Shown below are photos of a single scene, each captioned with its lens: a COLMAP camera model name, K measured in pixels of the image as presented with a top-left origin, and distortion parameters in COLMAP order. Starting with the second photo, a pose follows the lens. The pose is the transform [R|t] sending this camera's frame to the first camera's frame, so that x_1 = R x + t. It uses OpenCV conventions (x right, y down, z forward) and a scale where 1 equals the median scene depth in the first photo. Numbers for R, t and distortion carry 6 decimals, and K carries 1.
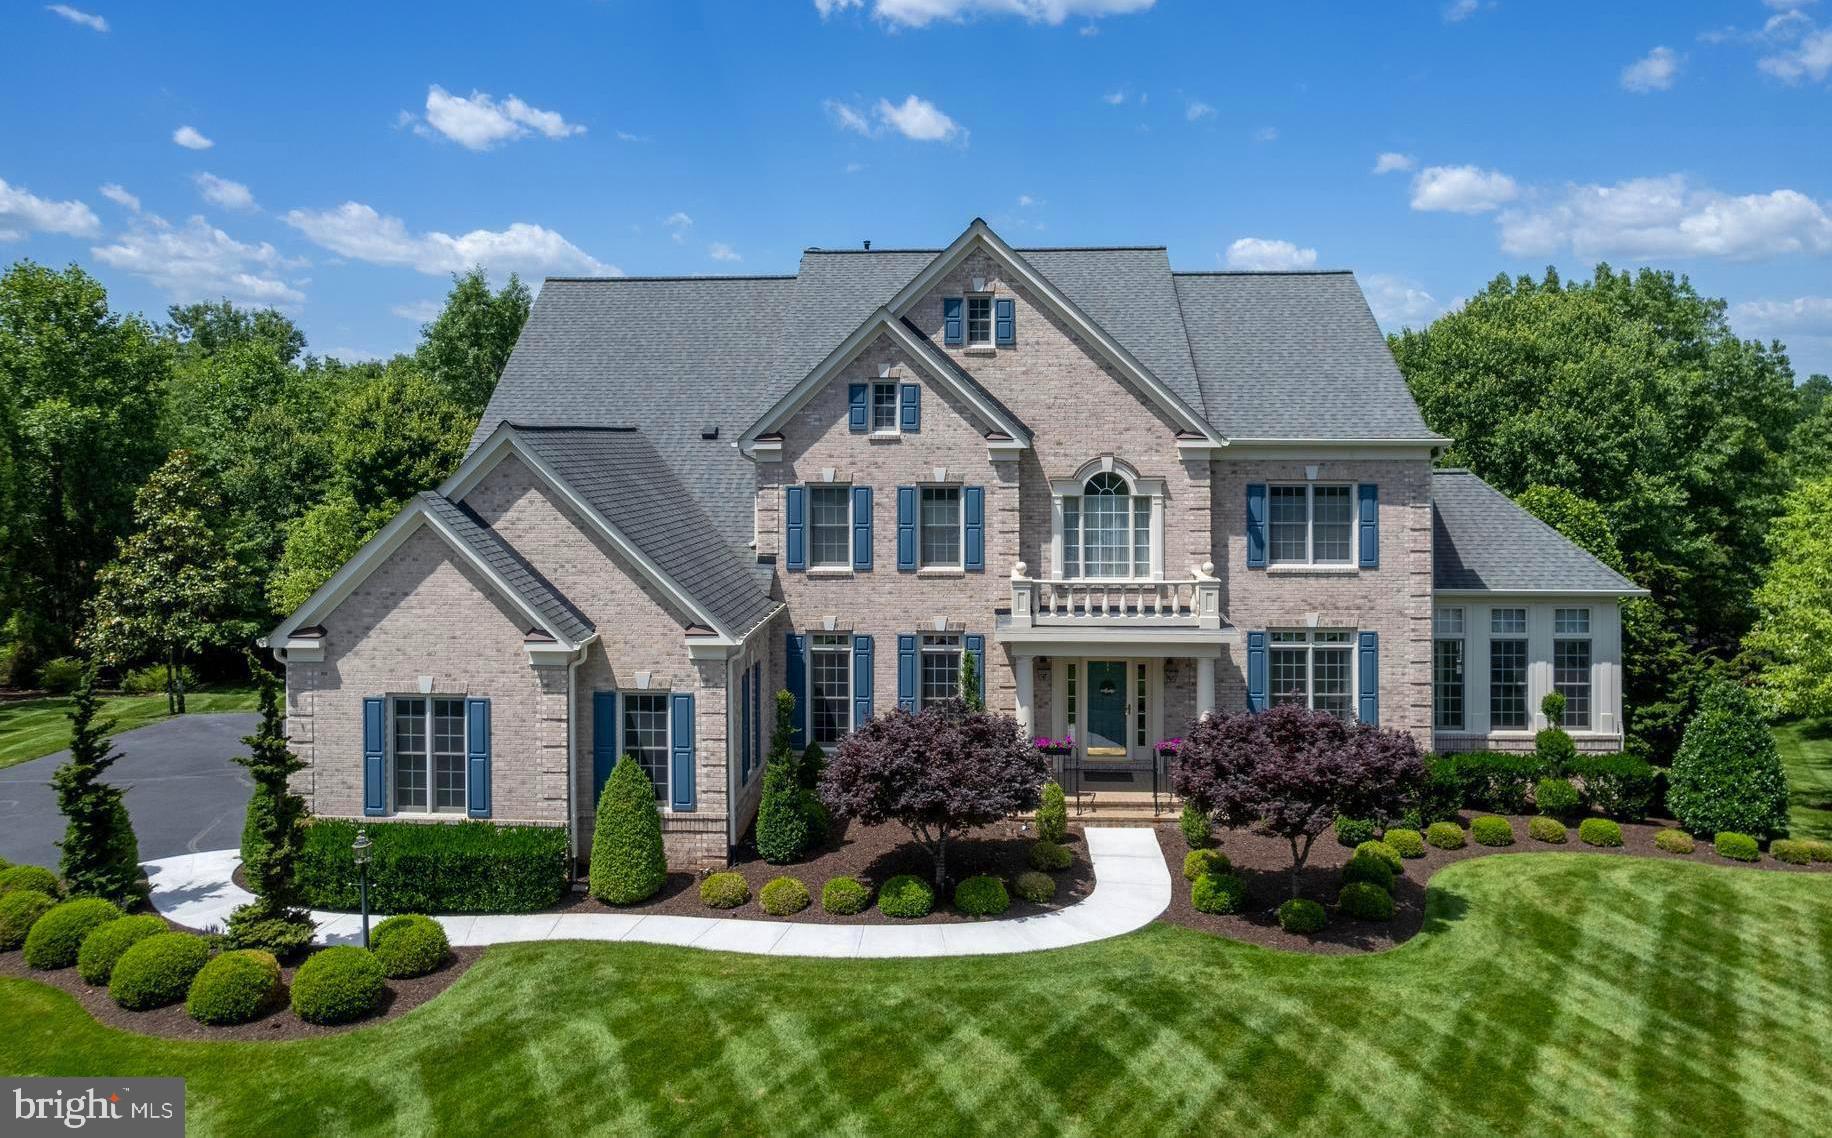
lens RADIAL K [[1372.1, 0, 916.9], [0, 1372.1, 430.8], [0, 0, 1]] dist [-0.073164, -0.001301]
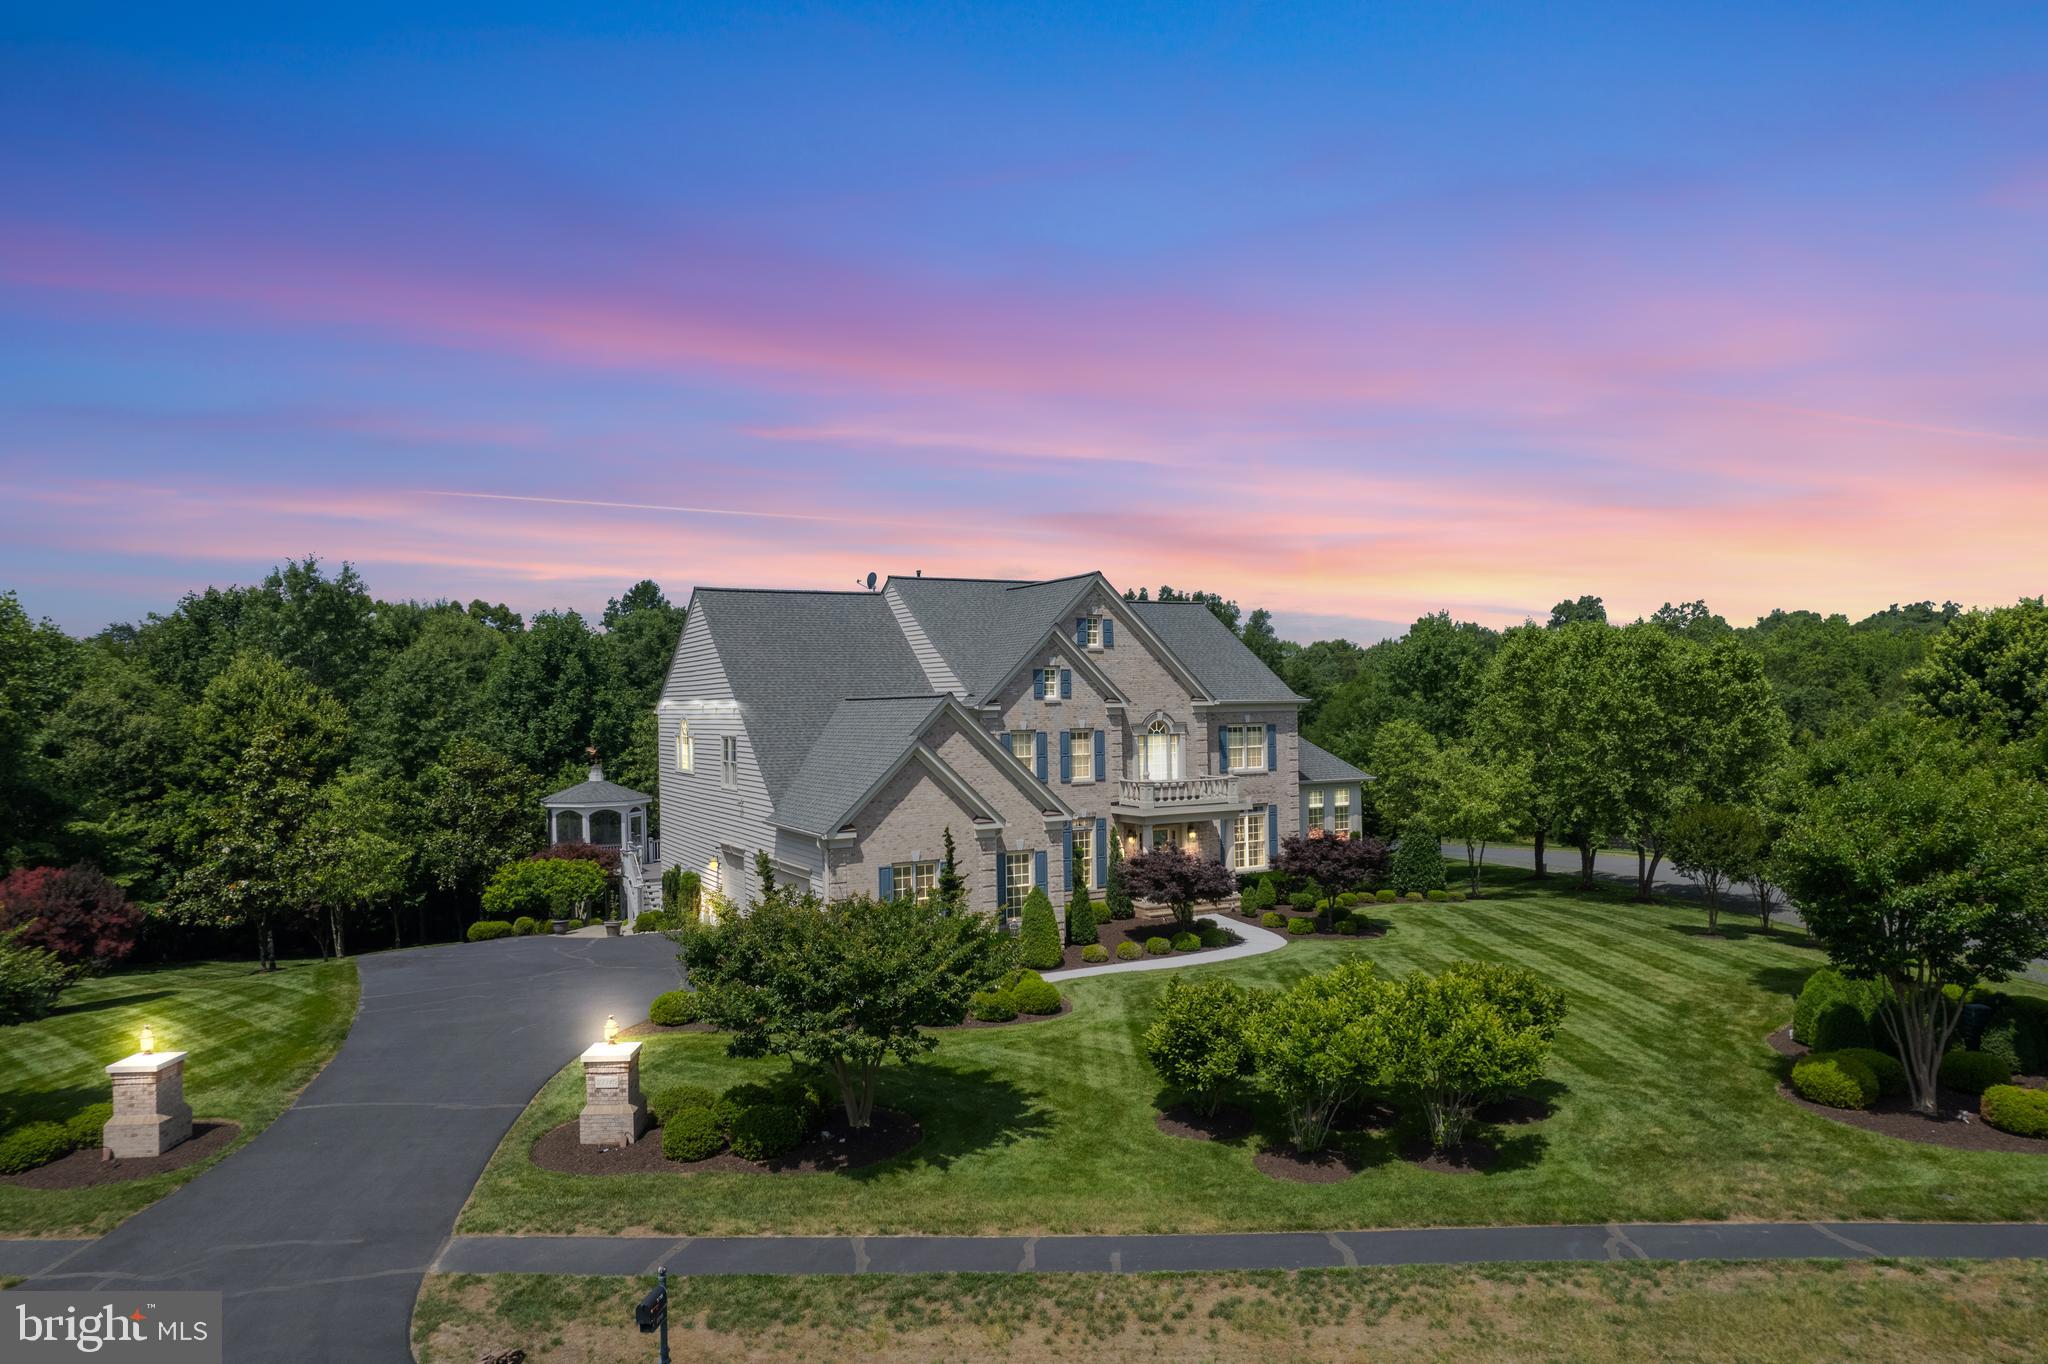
lens RADIAL K [[1334.8, 0, 1030.0], [0, 1334.8, 695.0], [0, 0, 1]] dist [-0.077519, 0.076638]
pose [[0.844732, -0.008592, 0.535121, -0.905205], [0.015000, 0.999858, -0.007624, 0.008642], [-0.534979, 0.014467, 0.844741, -0.340248]]
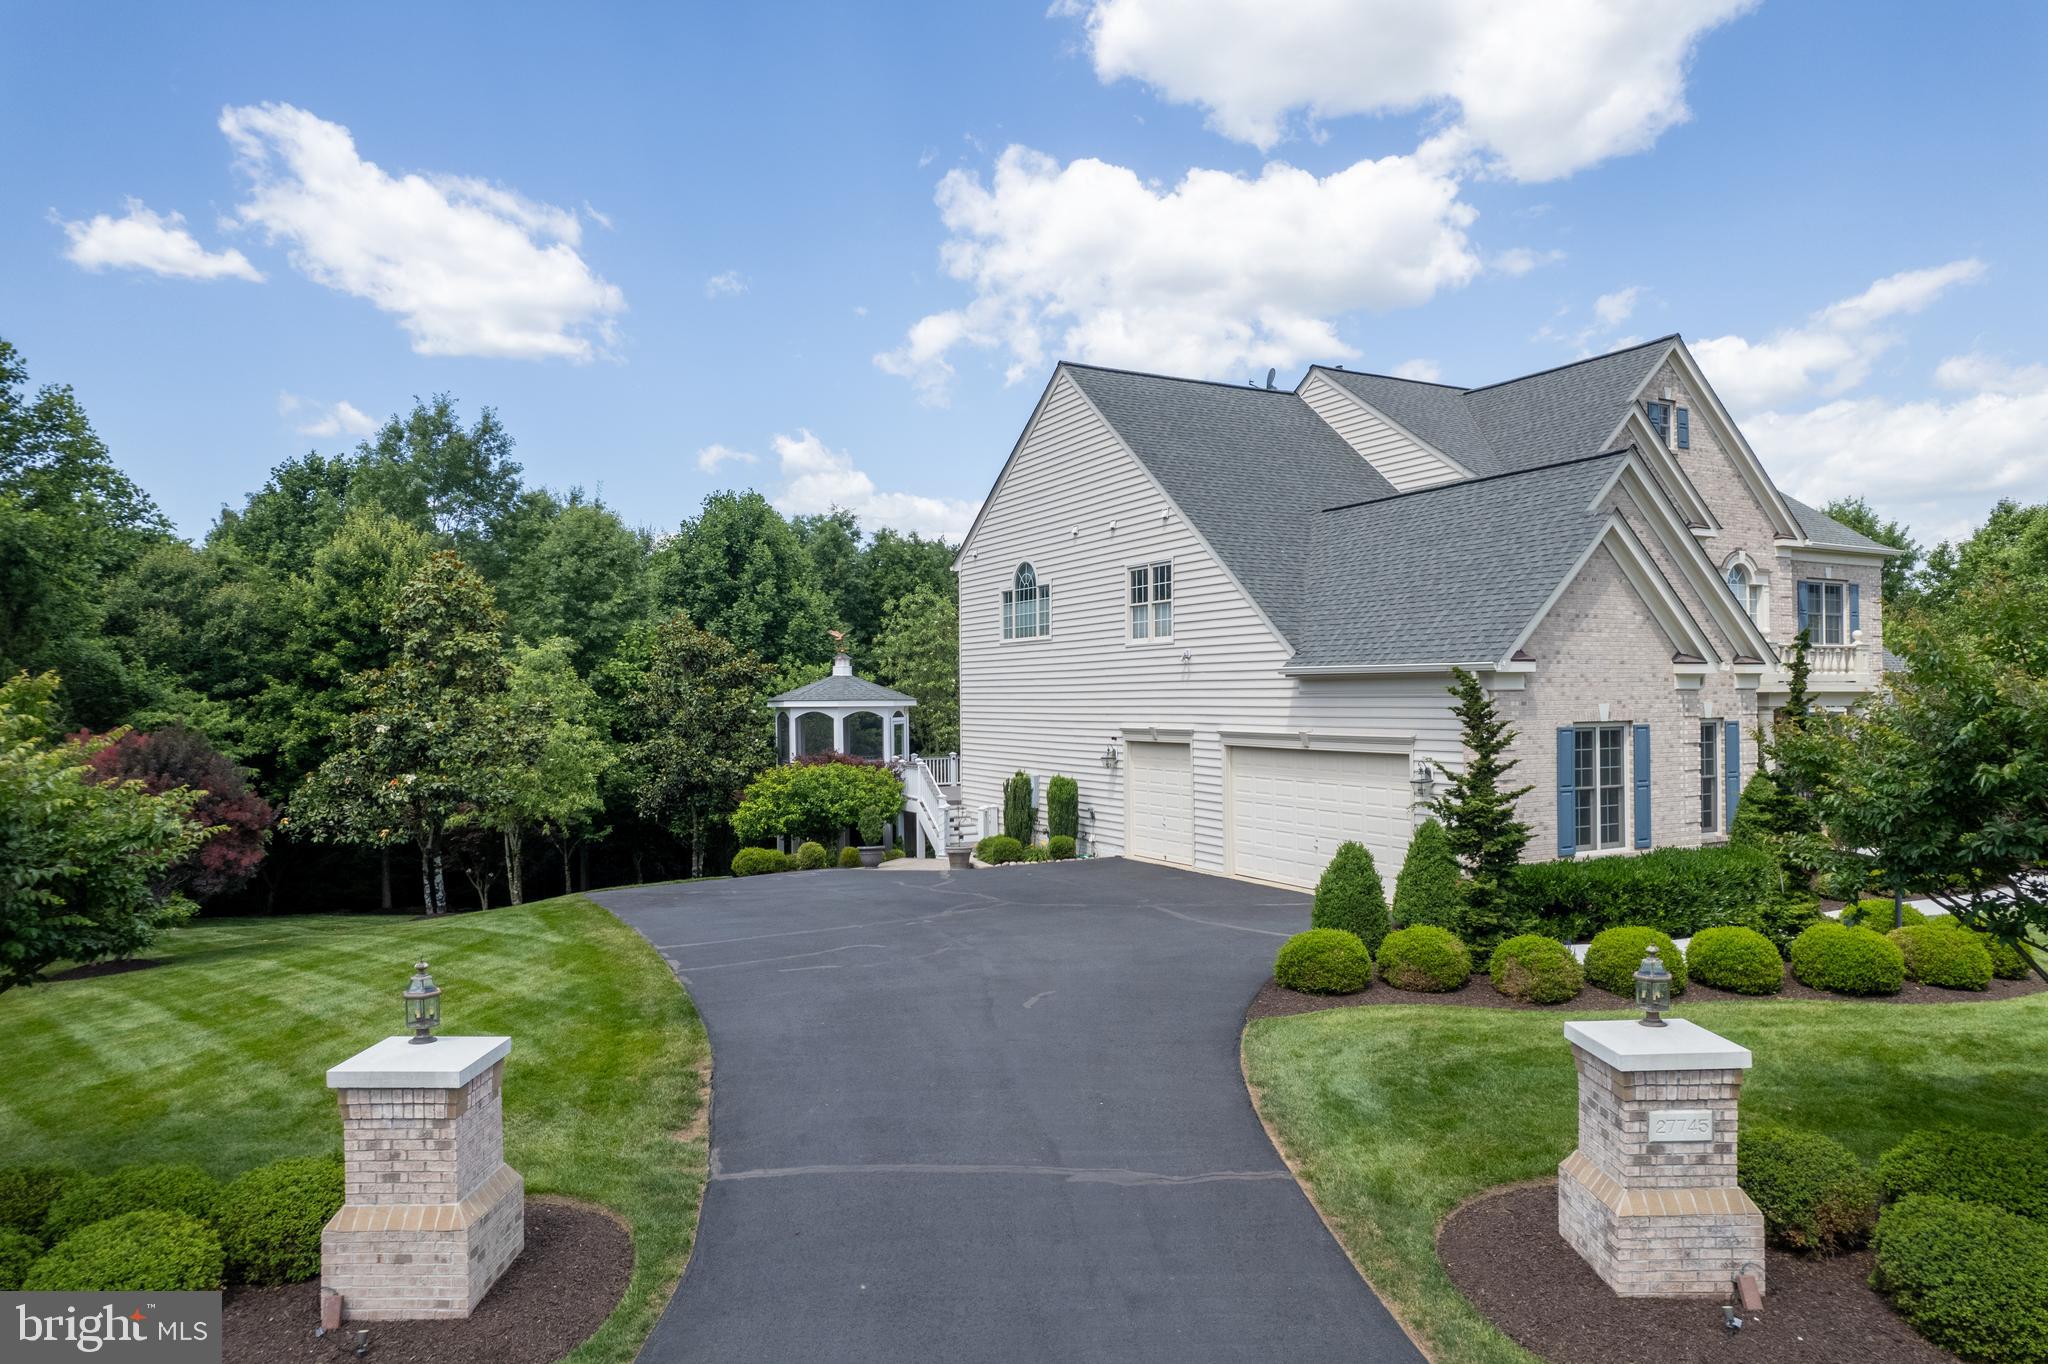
lens RADIAL K [[1334.8, 0, 1030.0], [0, 1334.8, 695.0], [0, 0, 1]] dist [-0.077519, 0.076638]
pose [[0.857074, -0.002177, 0.515188, -0.975864], [0.005288, 0.999976, -0.004571, 0.146636], [-0.515166, 0.006642, 0.857065, 0.345067]]
